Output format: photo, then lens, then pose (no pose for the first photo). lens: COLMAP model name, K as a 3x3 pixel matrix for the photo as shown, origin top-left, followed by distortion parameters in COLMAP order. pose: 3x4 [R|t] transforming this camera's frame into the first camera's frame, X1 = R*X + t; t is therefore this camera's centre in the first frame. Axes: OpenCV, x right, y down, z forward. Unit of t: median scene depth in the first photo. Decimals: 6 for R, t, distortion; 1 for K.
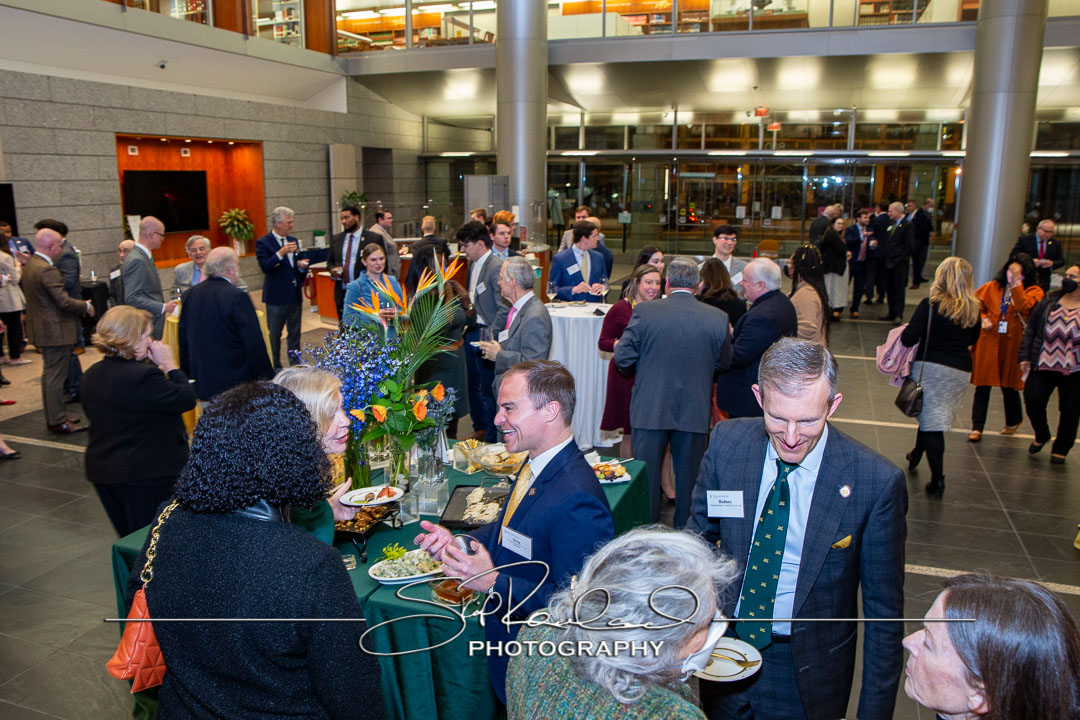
lens RADIAL K [[807.7, 0, 540.0], [0, 807.7, 360.0], [0, 0, 1]] dist [-0.128791, 0.085238]
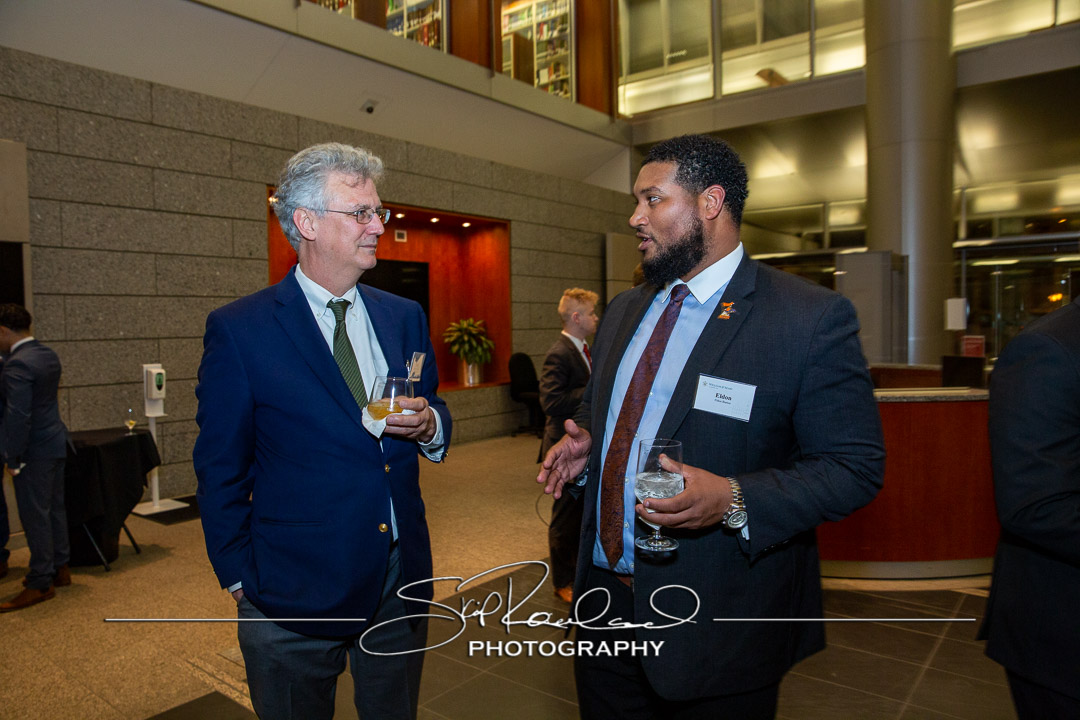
lens RADIAL K [[736.3, 0, 540.0], [0, 736.3, 360.0], [0, 0, 1]] dist [-0.099169, 0.066193]
pose [[0.944035, -0.000841, -0.329843, -0.115874], [-0.054629, 0.985788, -0.158866, -0.057434], [0.325289, 0.167994, 0.930572, 0.432409]]
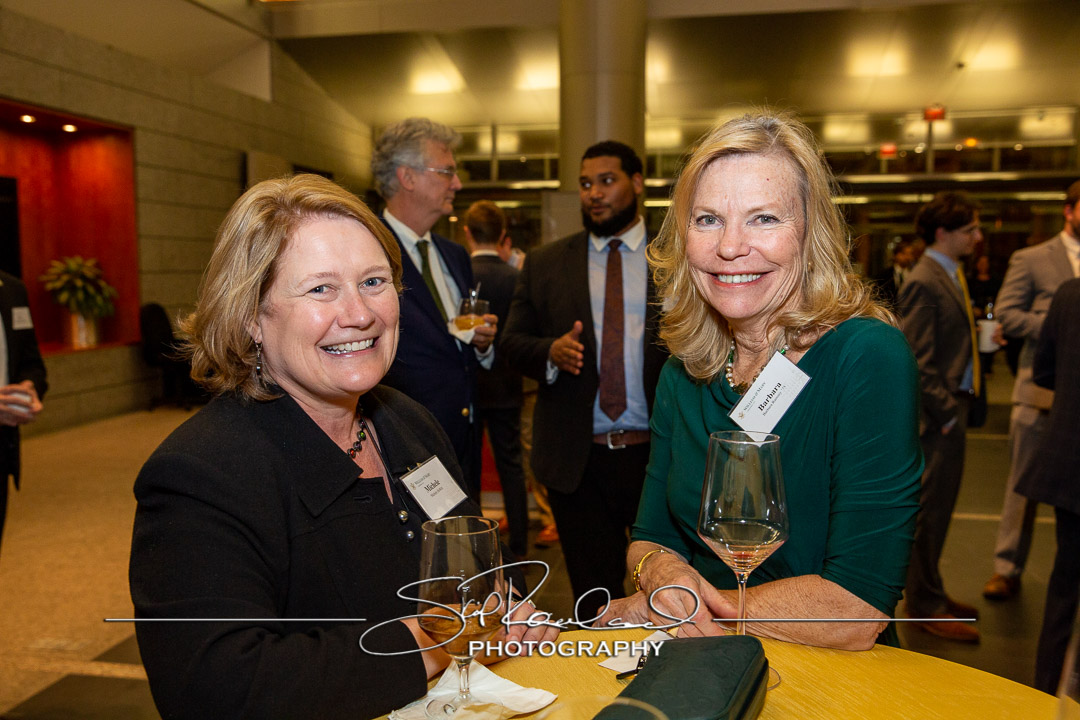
lens RADIAL K [[987.9, 0, 540.0], [0, 987.9, 360.0], [0, 0, 1]] dist [0.008466, 0.016676]
pose [[0.989752, -0.018566, 0.141586, -0.181495], [0.036117, 0.991821, -0.122419, -0.036007], [-0.138155, 0.126278, 0.982327, 0.340057]]
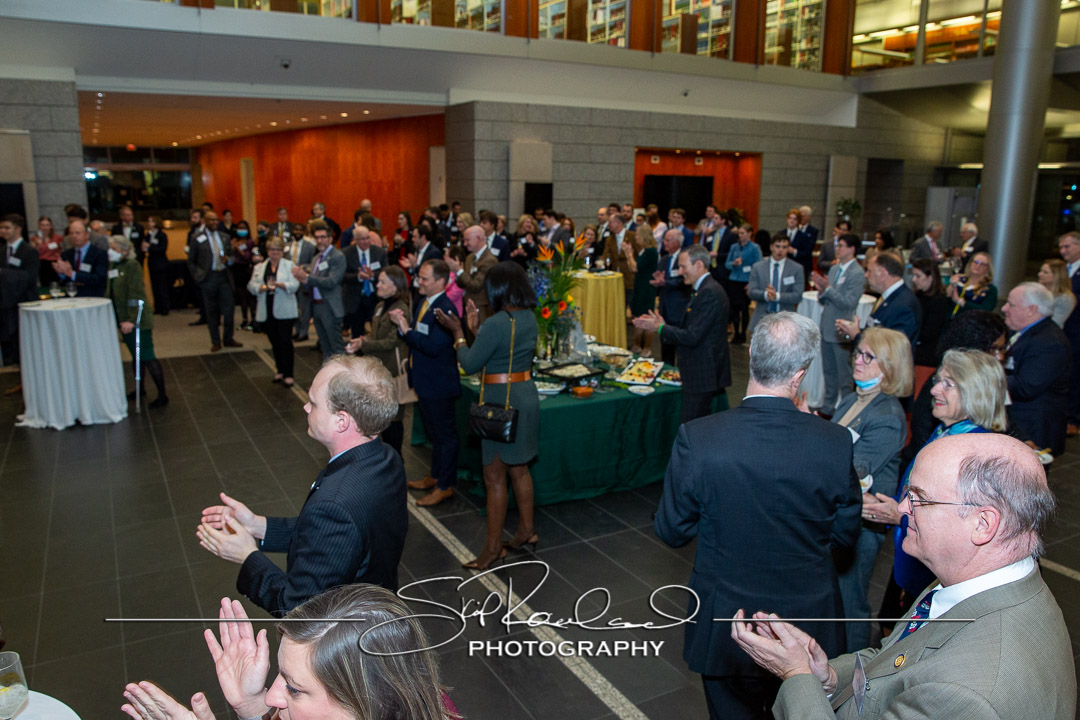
lens RADIAL K [[777.8, 0, 555.5], [0, 777.8, 360.9], [0, 0, 1]] dist [-0.110871, 0.079499]
pose [[0.744917, 0.153636, -0.649226, 0.216050], [-0.152708, 0.986553, 0.058246, 0.013932], [0.649445, 0.055753, 0.758362, -0.066275]]
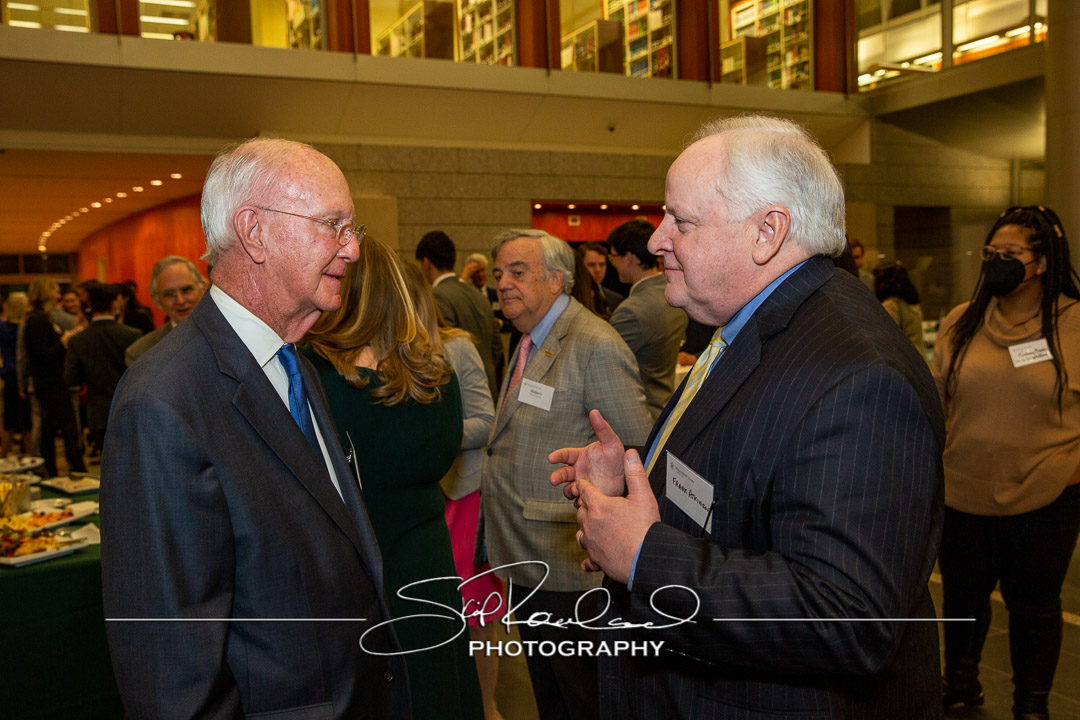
lens RADIAL K [[959.7, 0, 540.0], [0, 959.7, 360.0], [0, 0, 1]] dist [-0.097850, 0.185764]
pose [[0.705931, 0.020289, -0.707990, 0.229632], [-0.118740, 0.988833, -0.090057, 0.003520], [0.698256, 0.147641, 0.700457, 0.169719]]
